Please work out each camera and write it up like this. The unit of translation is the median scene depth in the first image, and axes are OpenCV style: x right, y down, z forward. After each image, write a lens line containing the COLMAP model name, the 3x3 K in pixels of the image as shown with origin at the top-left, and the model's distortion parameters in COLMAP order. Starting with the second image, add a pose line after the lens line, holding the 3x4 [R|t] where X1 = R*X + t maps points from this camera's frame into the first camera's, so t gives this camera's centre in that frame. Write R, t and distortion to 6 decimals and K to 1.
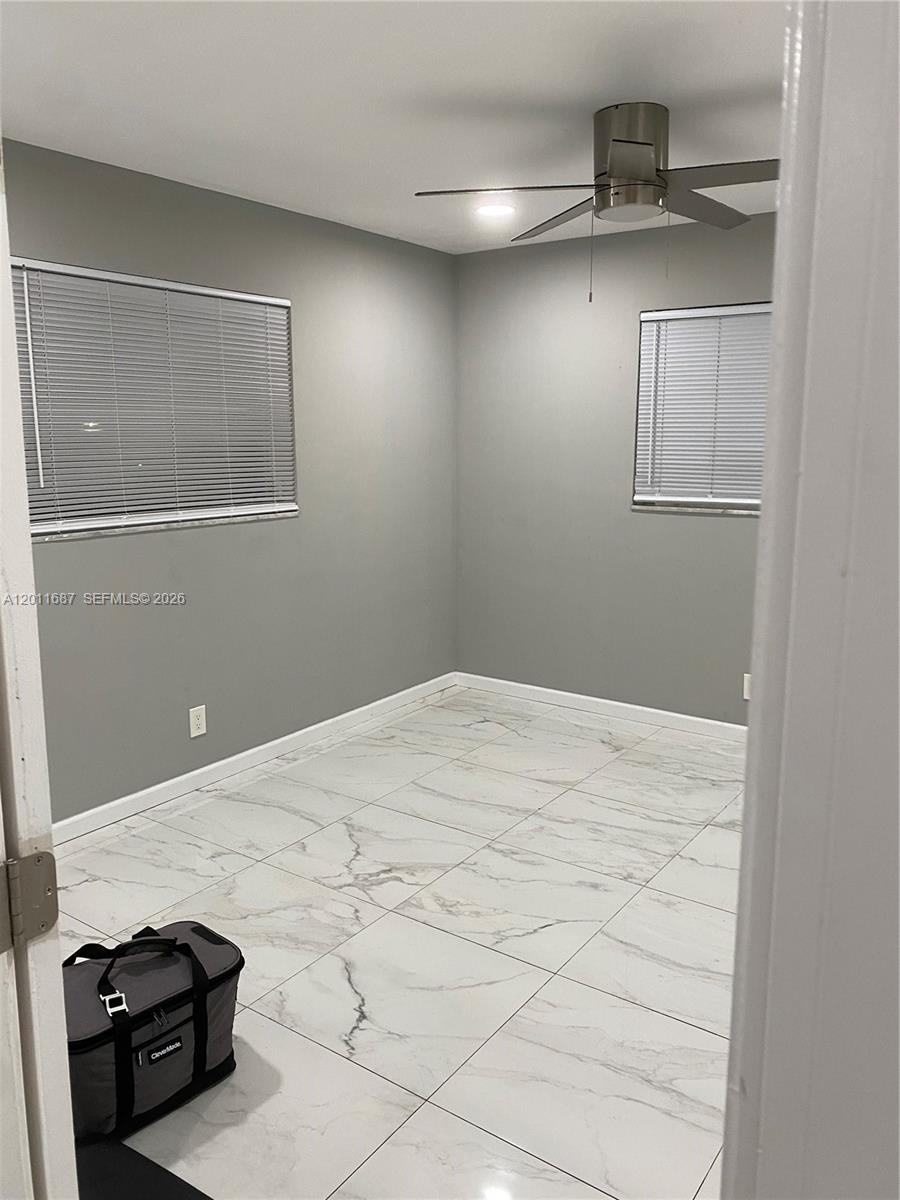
lens RADIAL K [[906.2, 0, 452.8], [0, 906.2, 595.8], [0, 0, 1]] dist [0.074220, -0.135135]
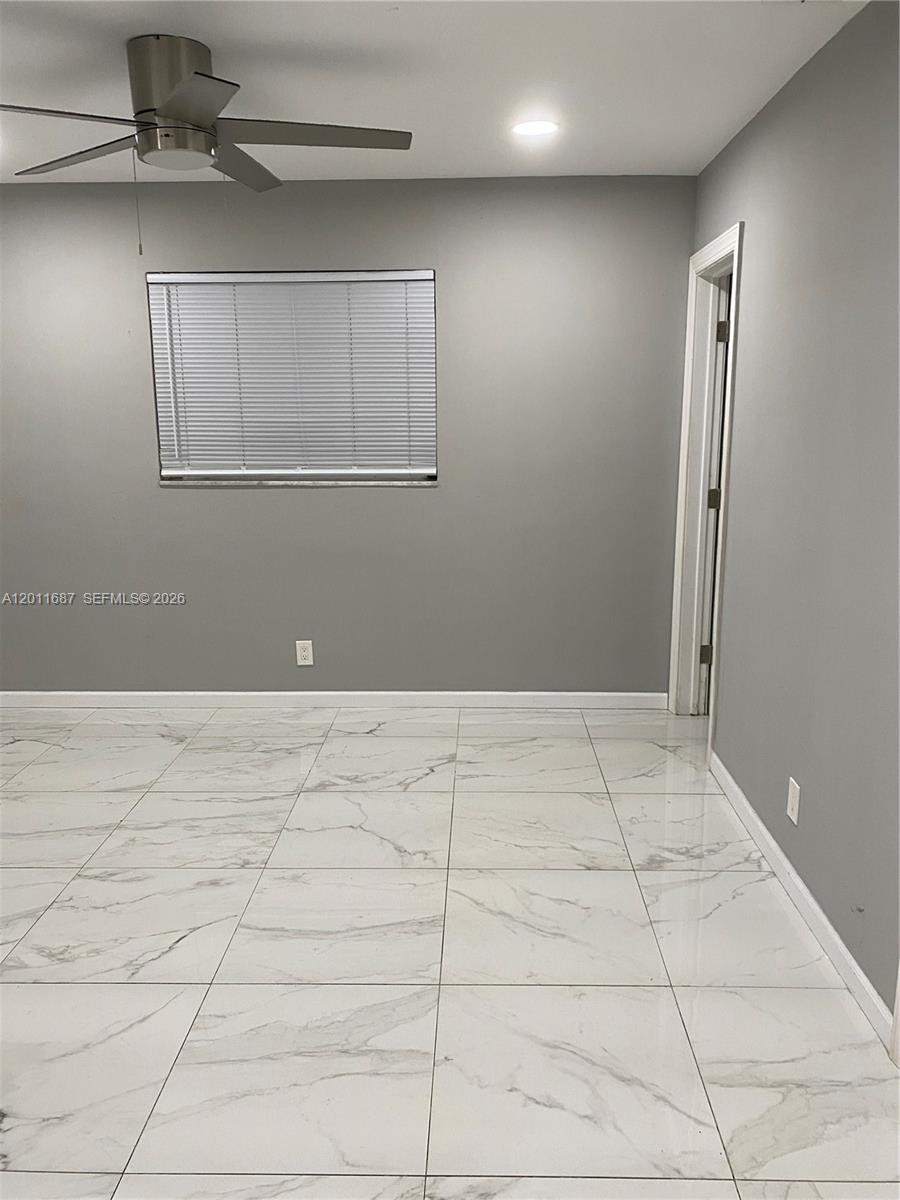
lens RADIAL K [[918.4, 0, 450.0], [0, 918.4, 600.0], [0, 0, 1]] dist [0.020751, -0.010375]
pose [[0.833839, -0.122196, 0.538313, -0.098014], [0.107848, 0.992460, 0.058232, -0.001324], [-0.541370, 0.009500, 0.840731, 0.053047]]
